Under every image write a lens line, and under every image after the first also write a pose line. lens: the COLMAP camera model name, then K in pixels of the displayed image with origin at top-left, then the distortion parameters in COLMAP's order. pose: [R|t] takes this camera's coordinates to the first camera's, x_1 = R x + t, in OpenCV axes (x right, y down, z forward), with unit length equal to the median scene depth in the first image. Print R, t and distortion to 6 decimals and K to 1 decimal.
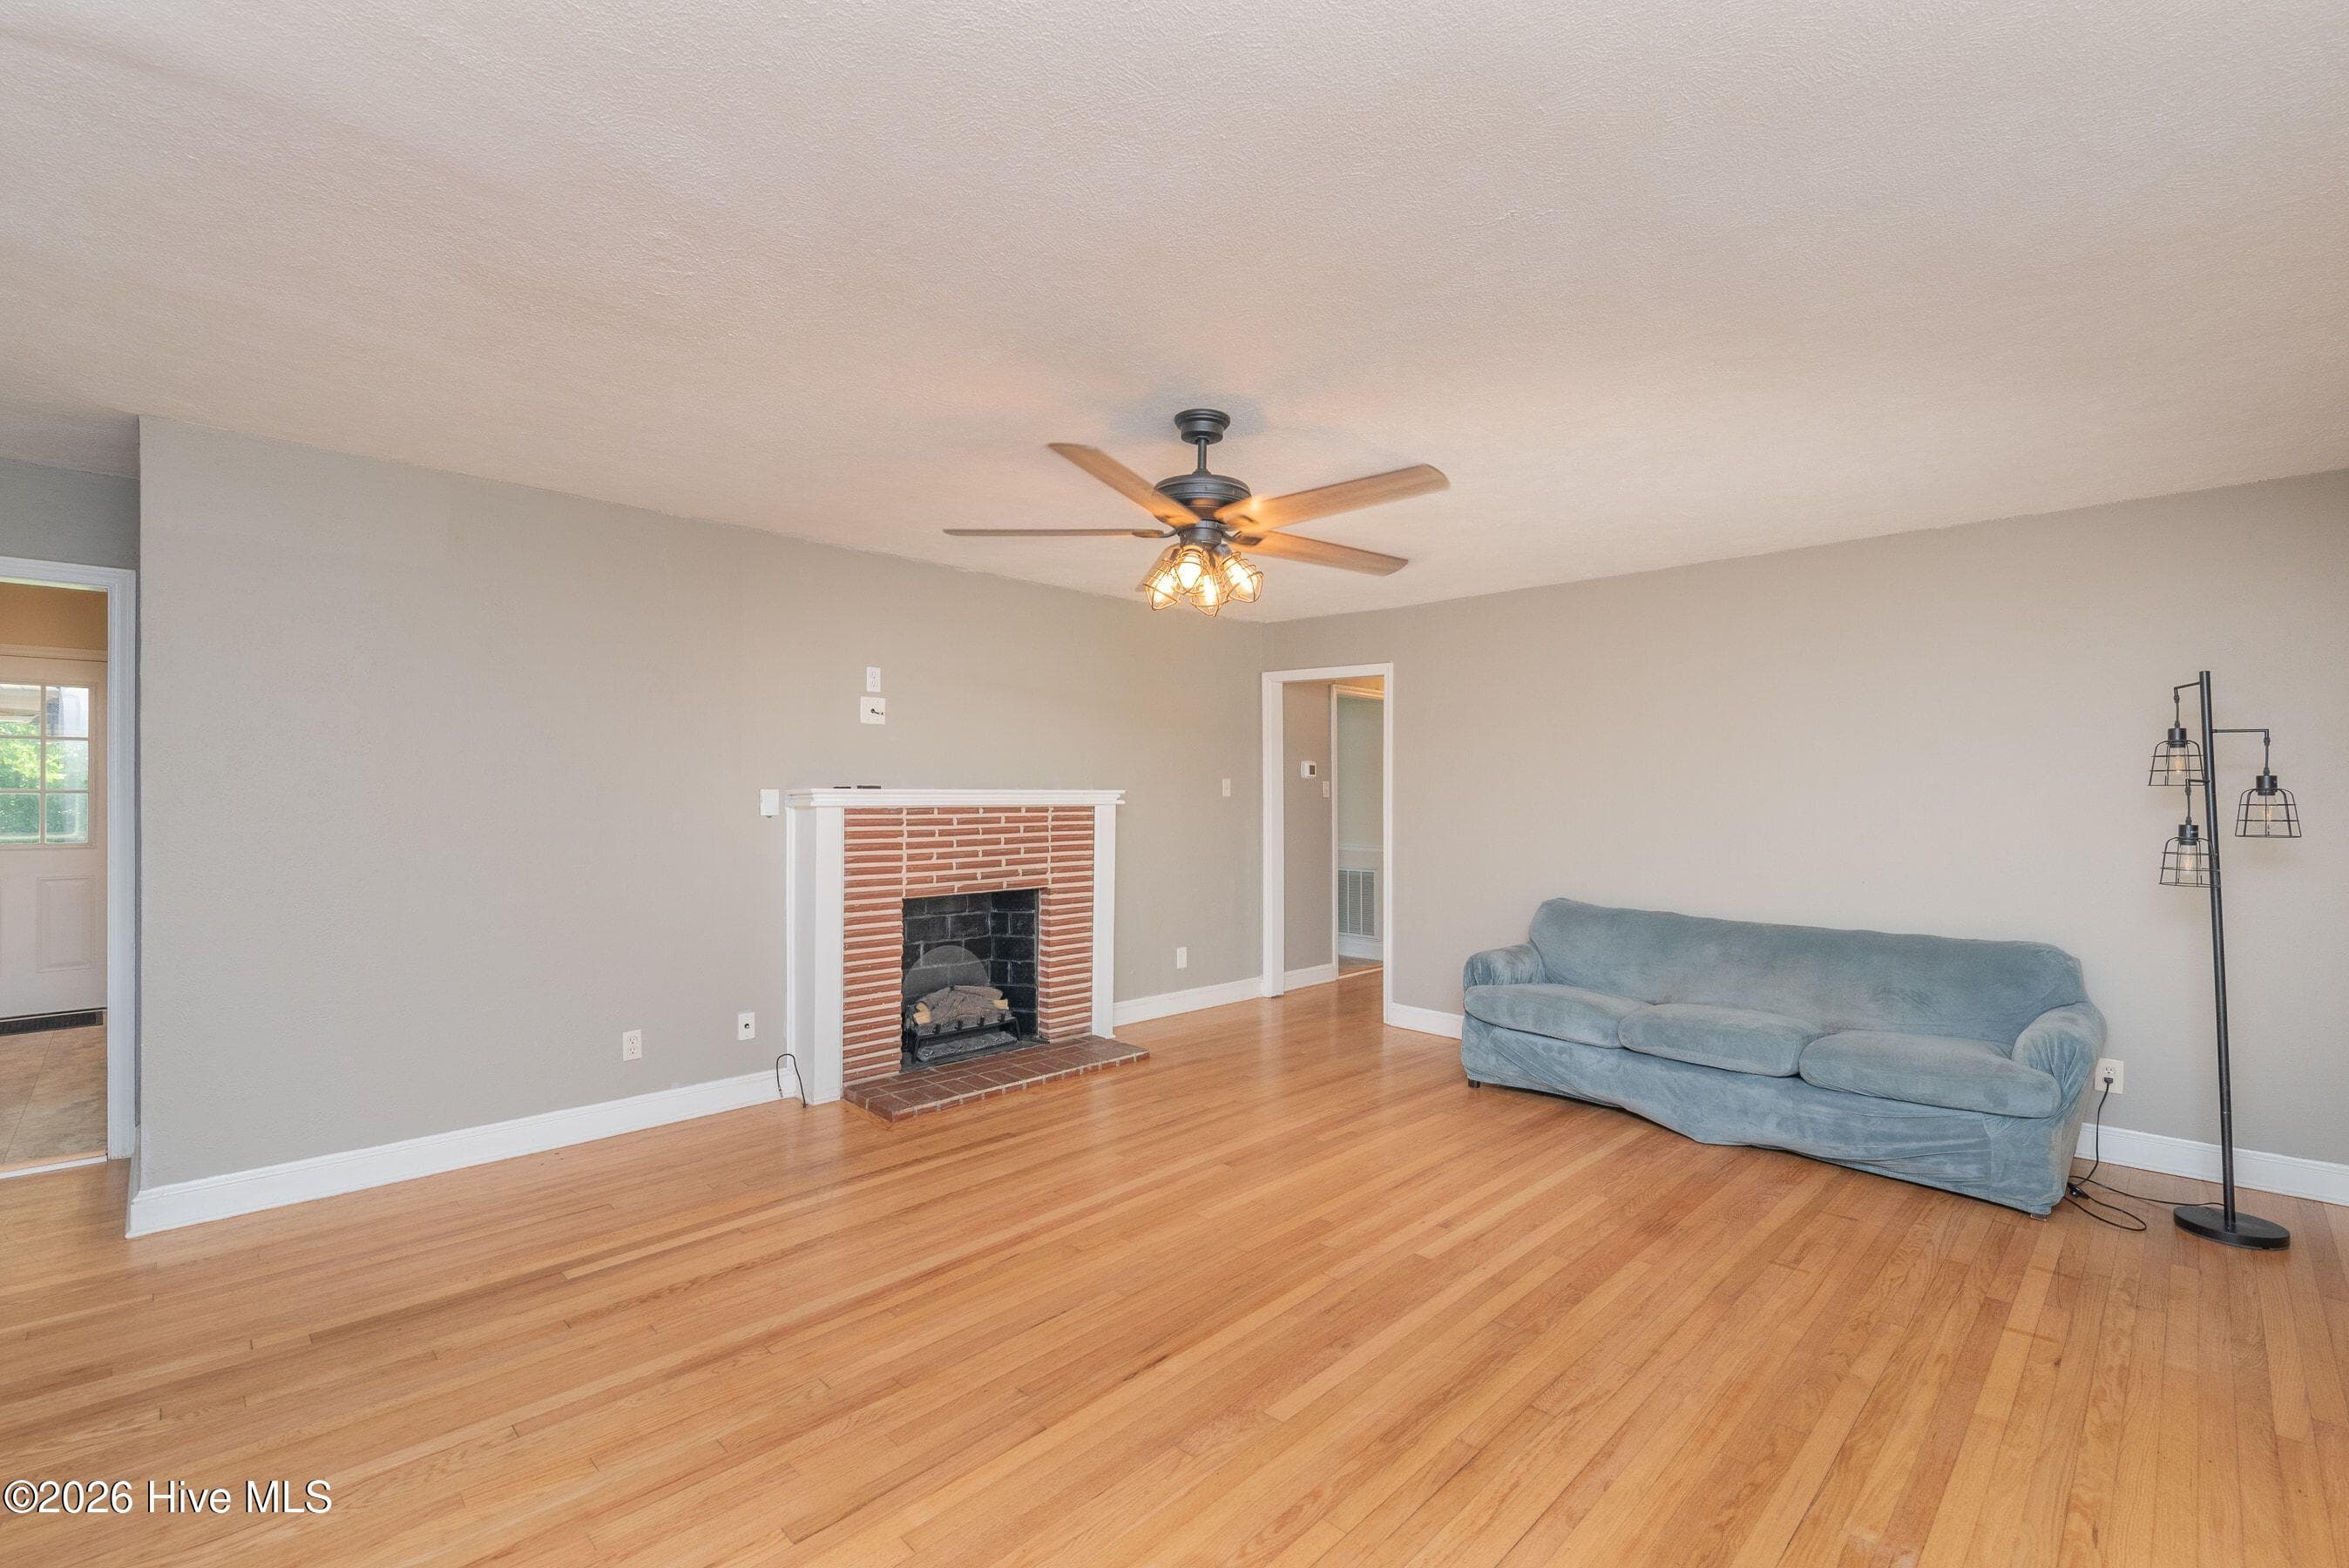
lens RADIAL K [[1017.7, 0, 1166.4], [0, 1017.7, 786.8], [0, 0, 1]] dist [0.000178, 0.000071]
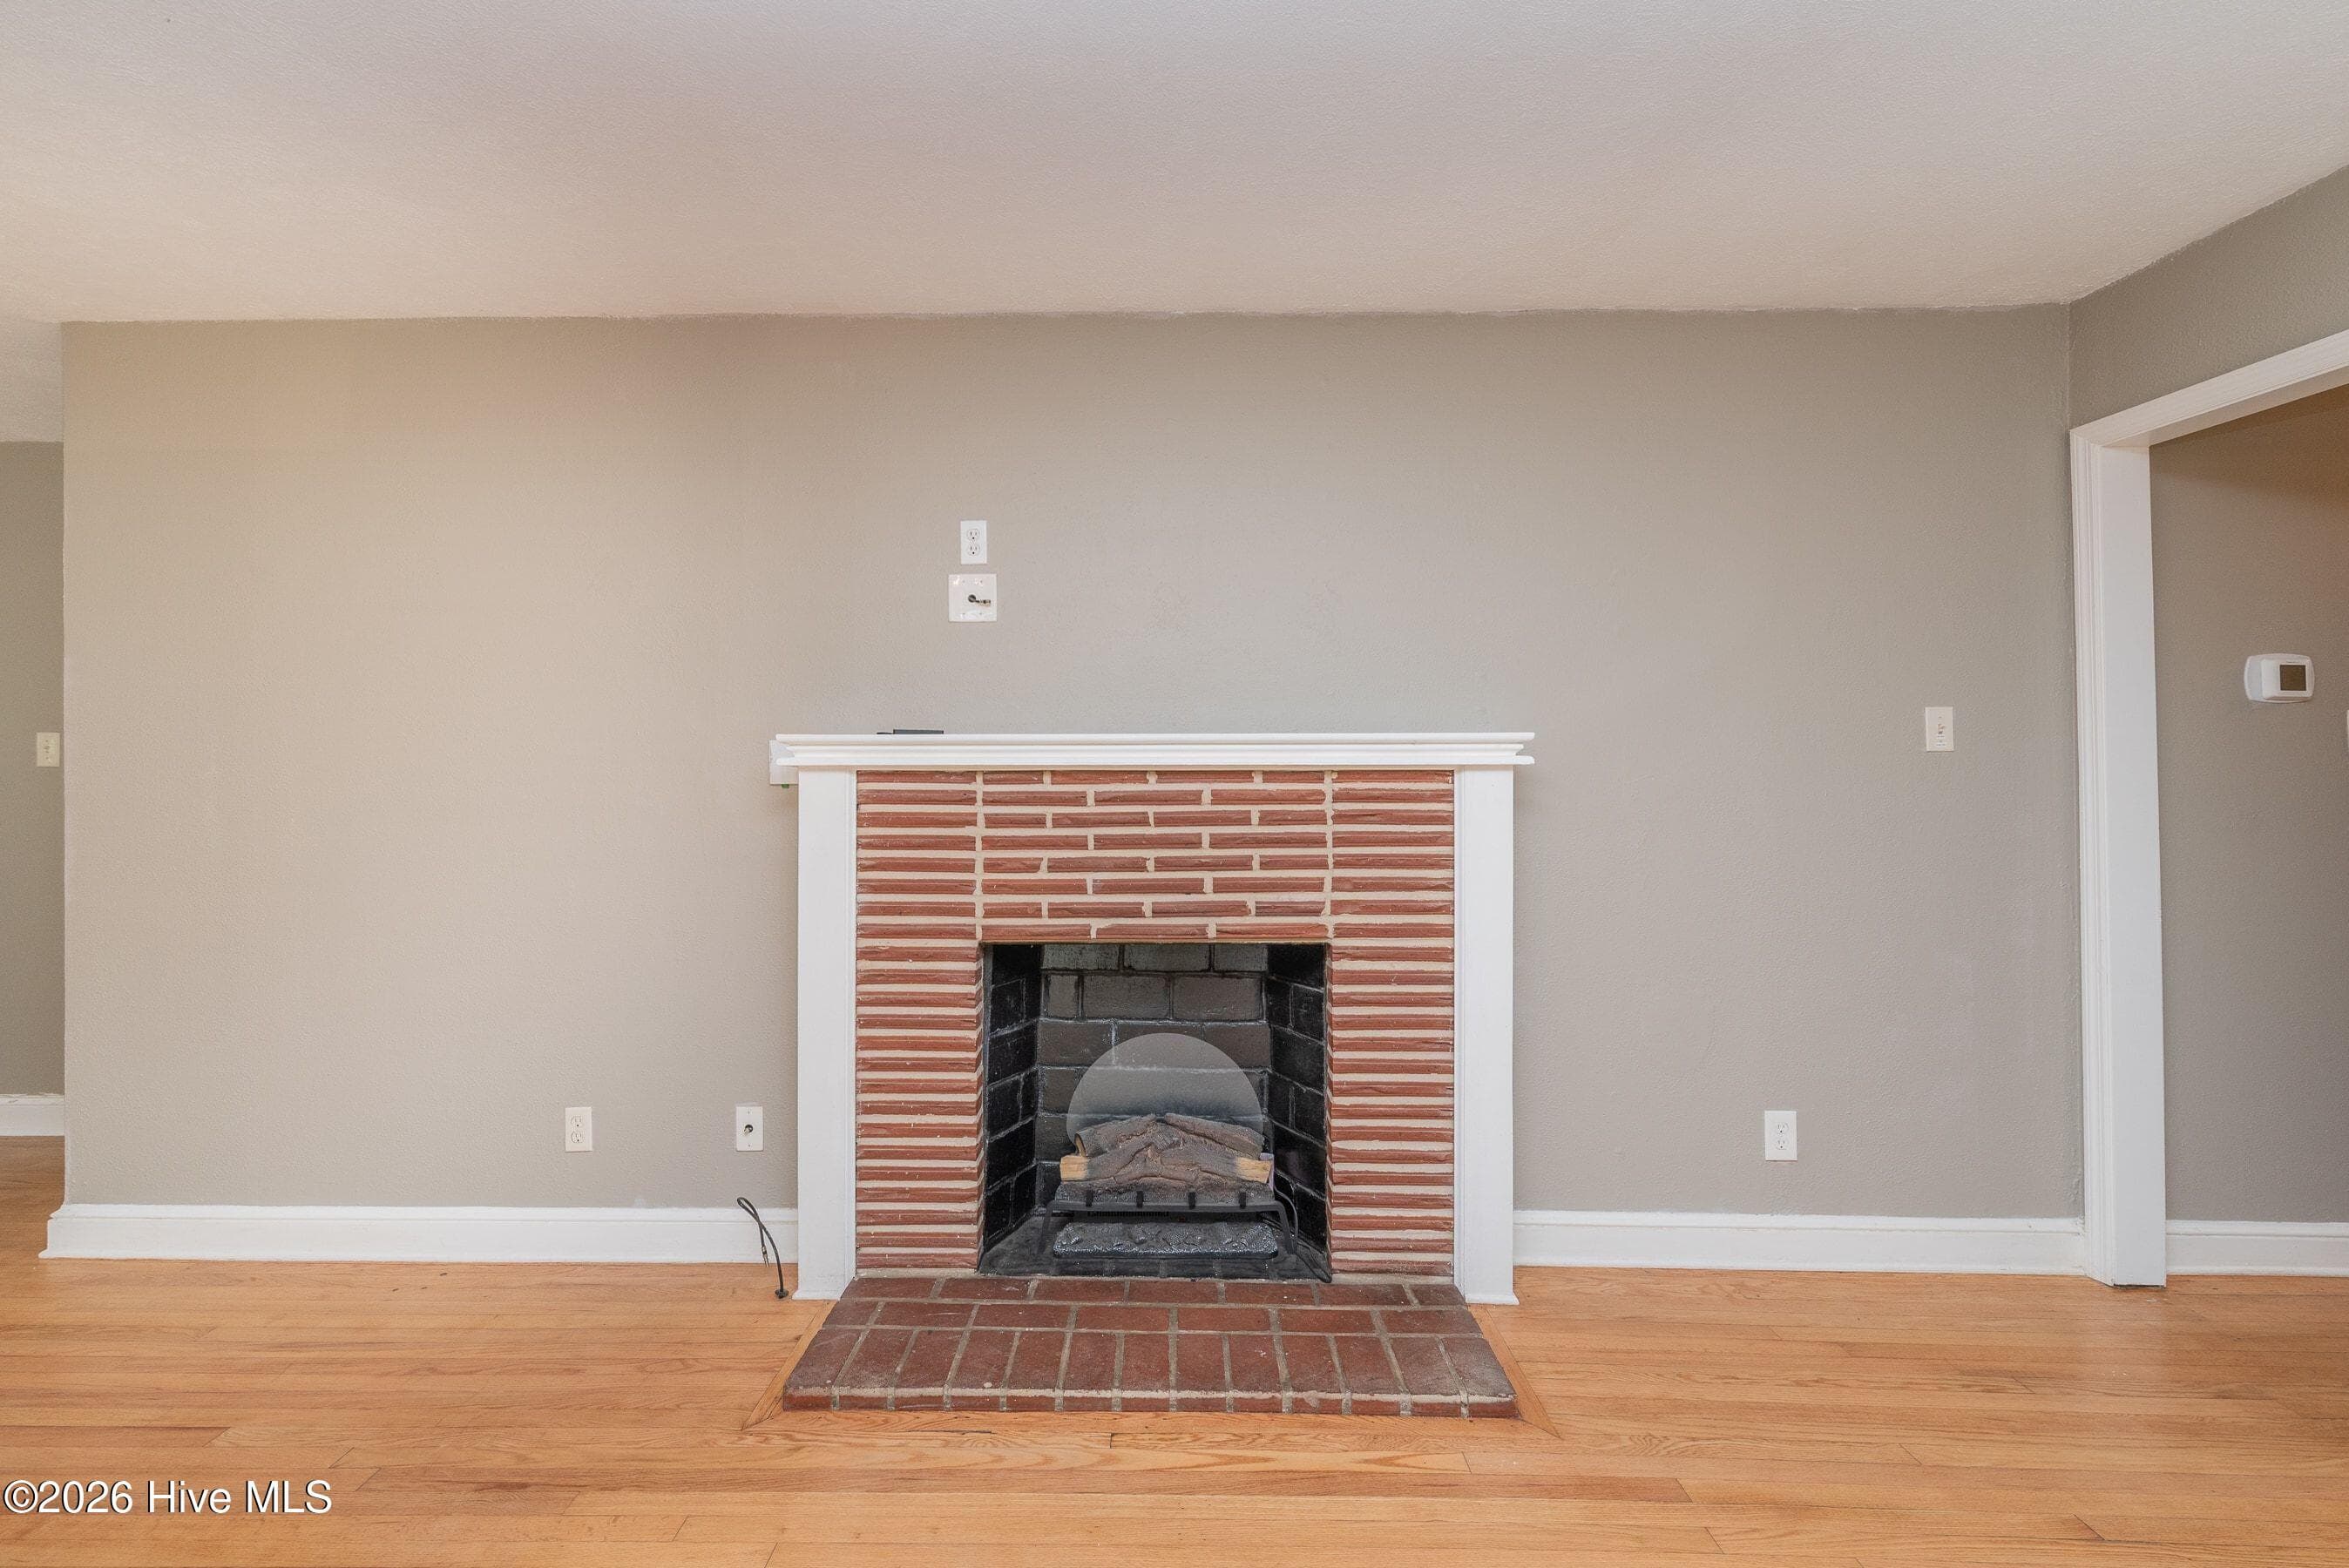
lens RADIAL K [[1017.7, 0, 1166.4], [0, 1017.7, 786.8], [0, 0, 1]] dist [0.000178, 0.000071]
pose [[0.700596, -0.006525, -0.713528, 0.181073], [0.007276, 0.999972, -0.002000, 0.030151], [0.713521, -0.003790, 0.700623, 0.686156]]
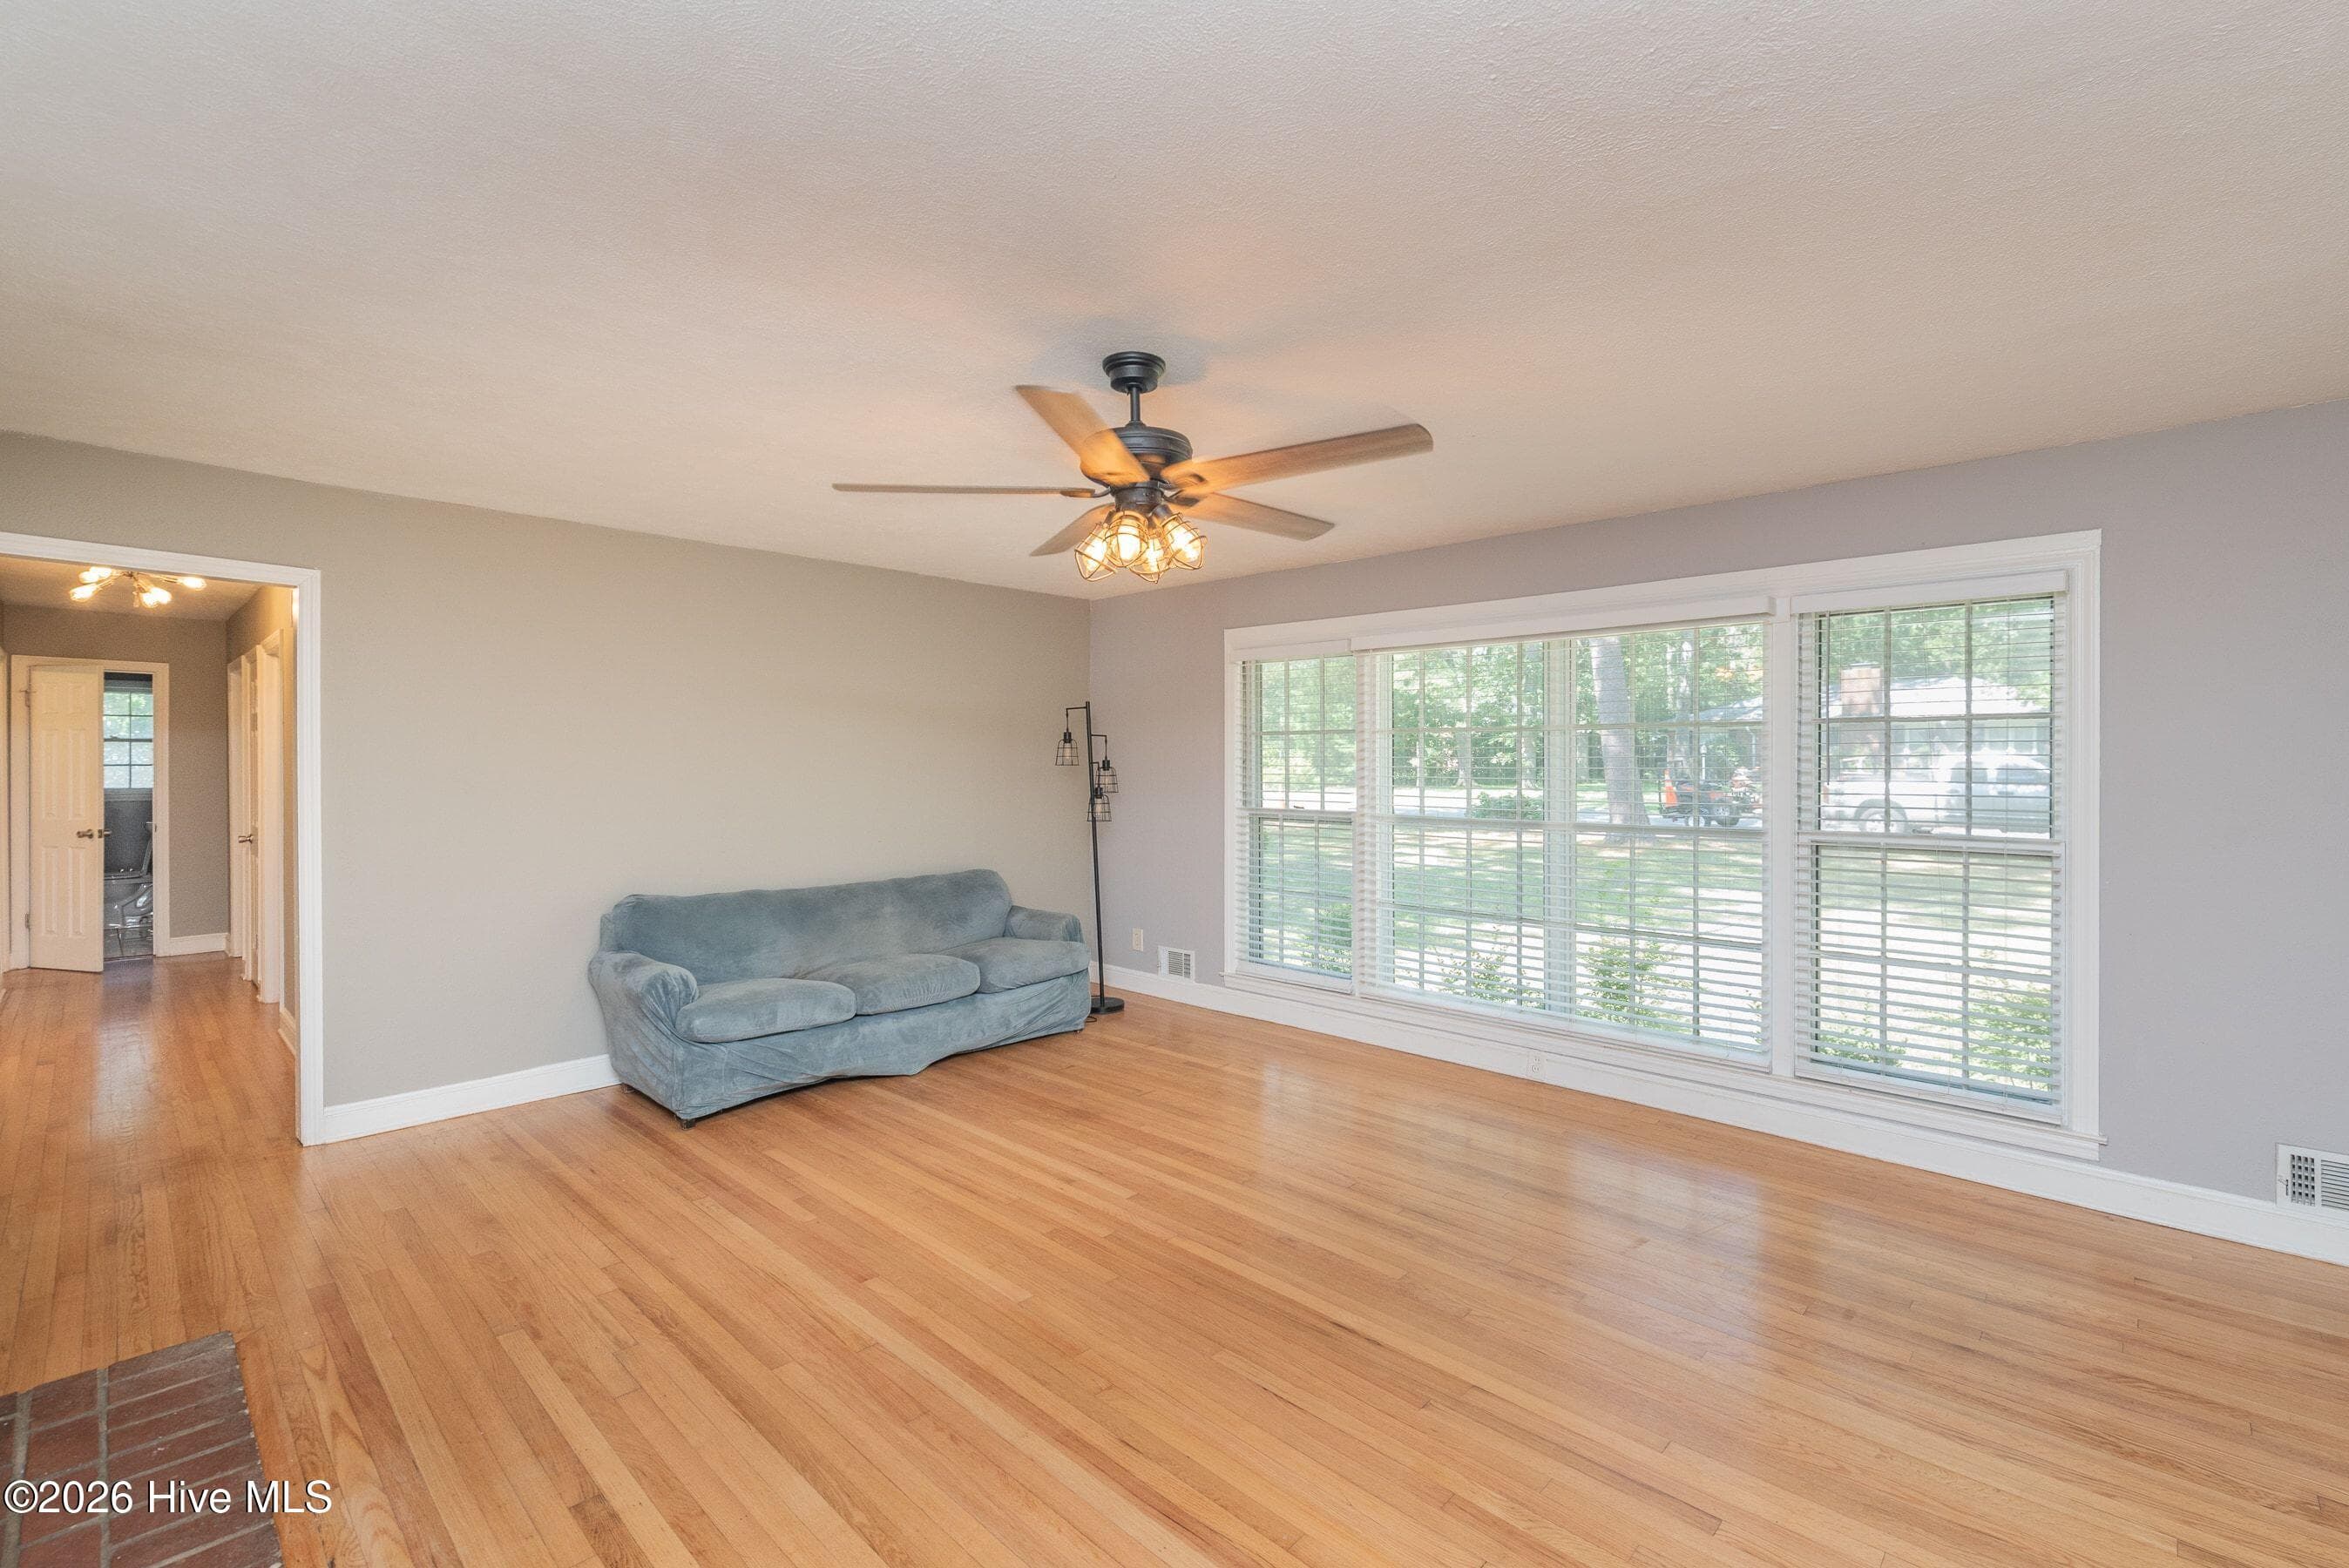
lens RADIAL K [[1021.8, 0, 1168.8], [0, 1021.8, 770.6], [0, 0, 1]] dist [-0.000073, 0.000007]
pose [[-0.026825, -0.007078, 0.999615, -0.536944], [-0.003746, 0.999969, 0.006980, -0.003504], [-0.999633, -0.003557, -0.026851, 0.627838]]
